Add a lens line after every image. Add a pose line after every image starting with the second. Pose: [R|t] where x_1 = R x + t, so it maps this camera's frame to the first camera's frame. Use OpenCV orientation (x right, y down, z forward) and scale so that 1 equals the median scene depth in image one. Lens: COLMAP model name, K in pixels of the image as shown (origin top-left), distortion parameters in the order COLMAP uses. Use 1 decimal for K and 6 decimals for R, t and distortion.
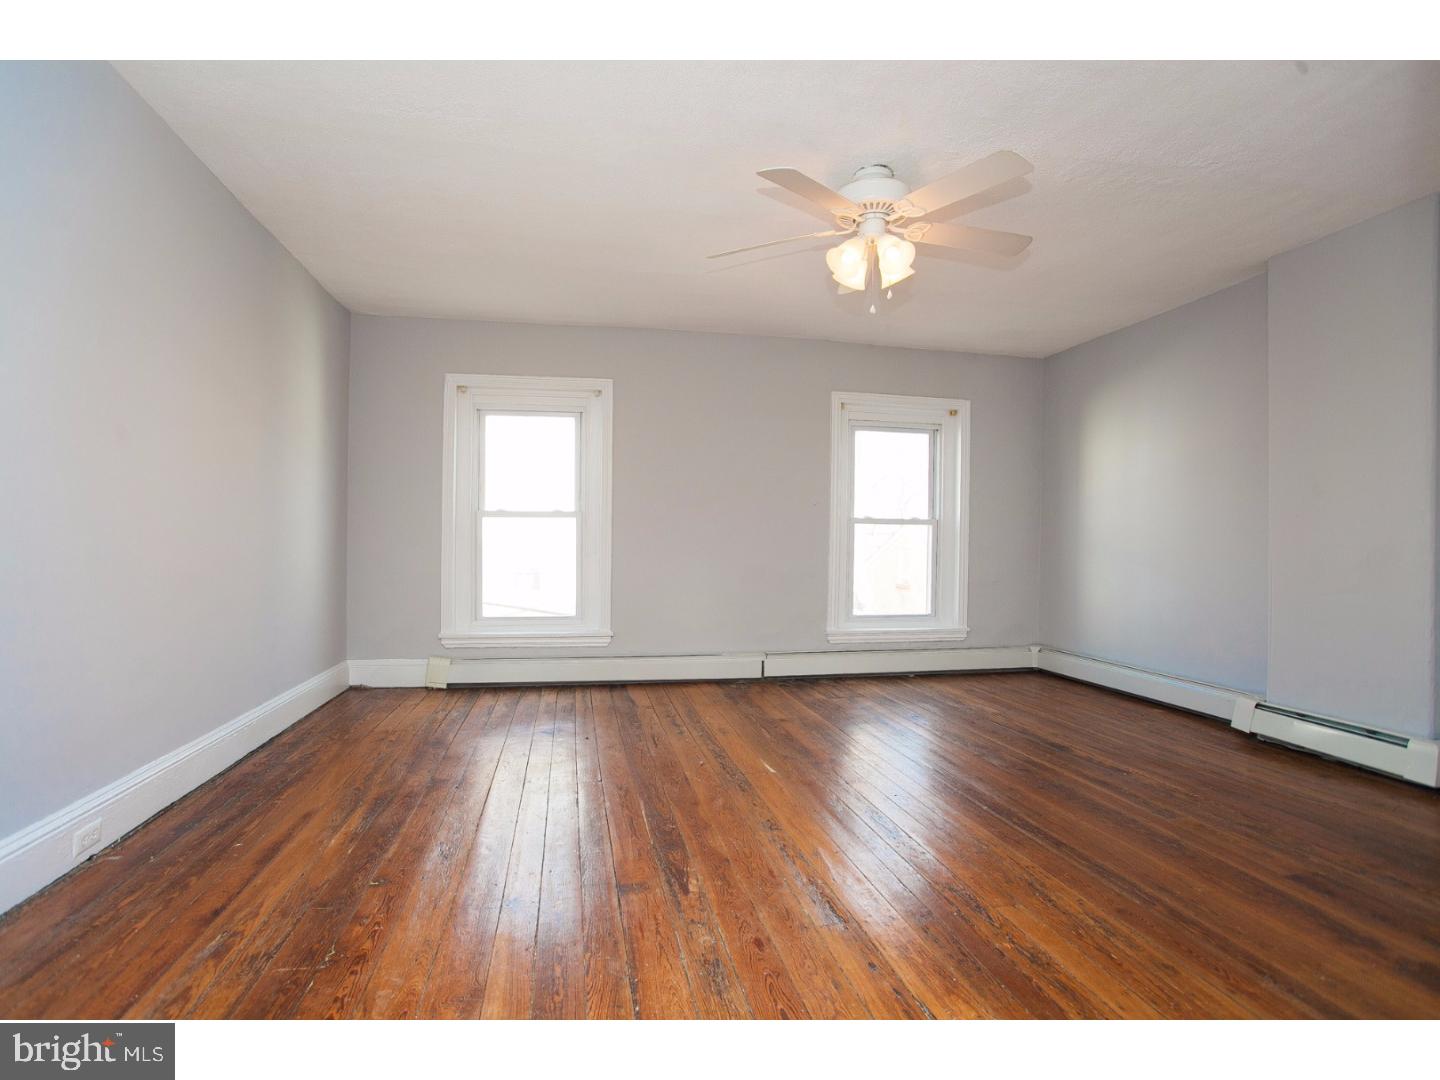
lens RADIAL K [[692.3, 0, 703.4], [0, 692.3, 540.2], [0, 0, 1]] dist [-0.063157, 0.024684]
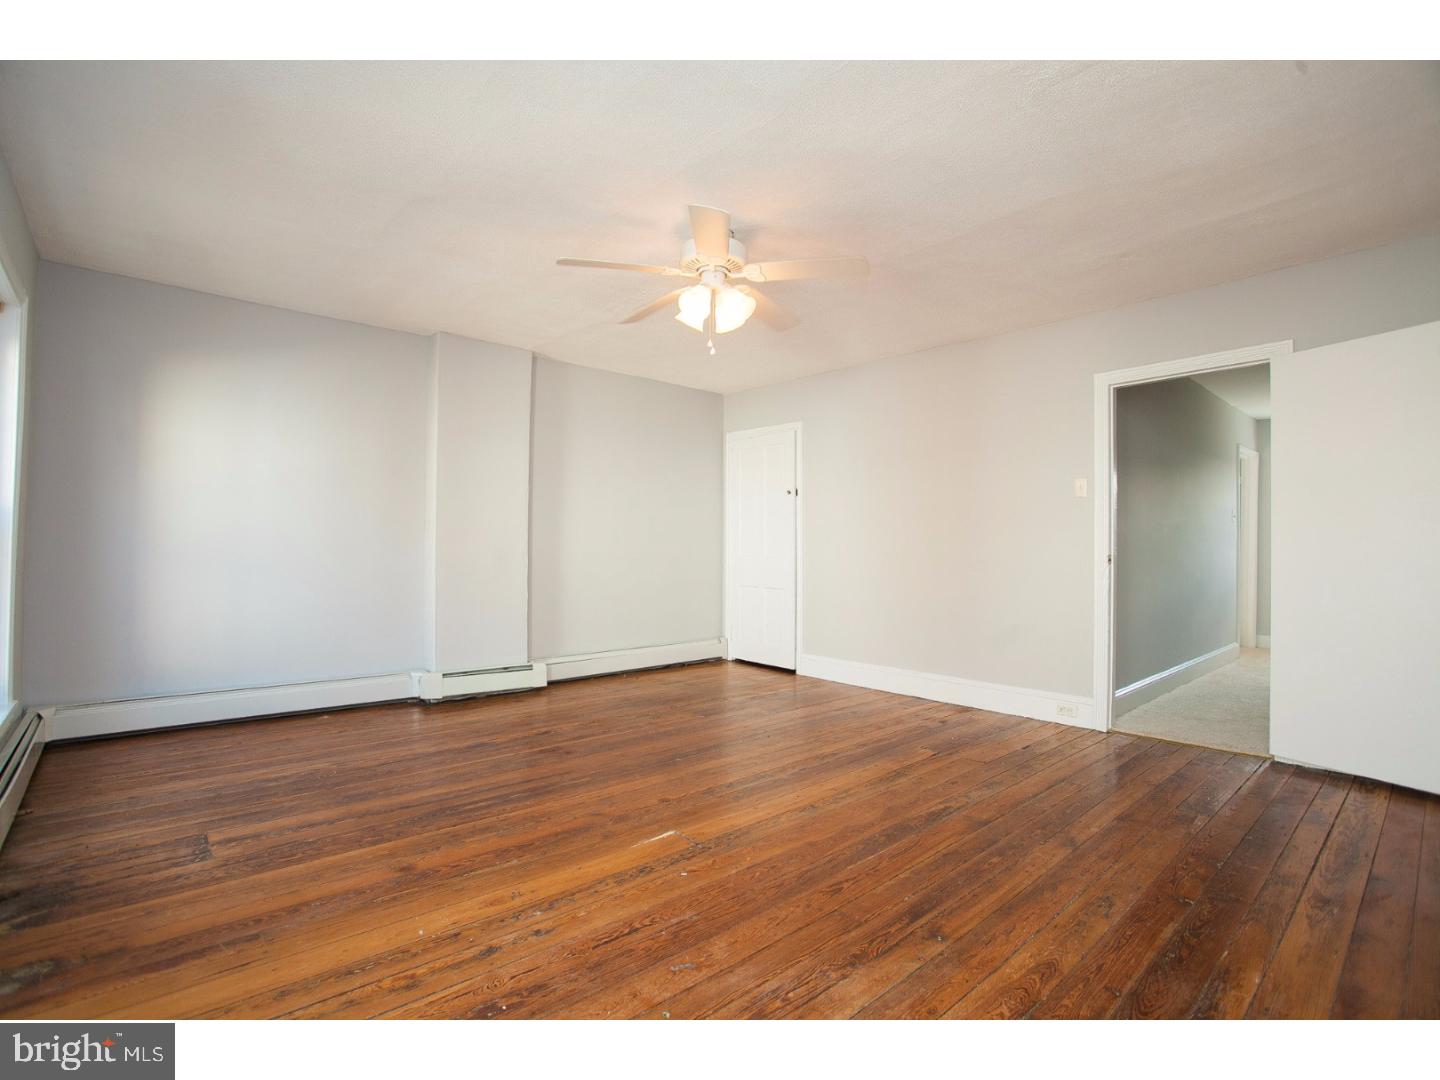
lens RADIAL K [[692.3, 0, 703.4], [0, 692.3, 540.2], [0, 0, 1]] dist [-0.063157, 0.024684]
pose [[-0.506715, -0.001104, 0.862113, -0.718417], [-0.018999, 0.999771, -0.009887, -0.013670], [-0.861904, -0.021389, -0.506620, 1.571722]]
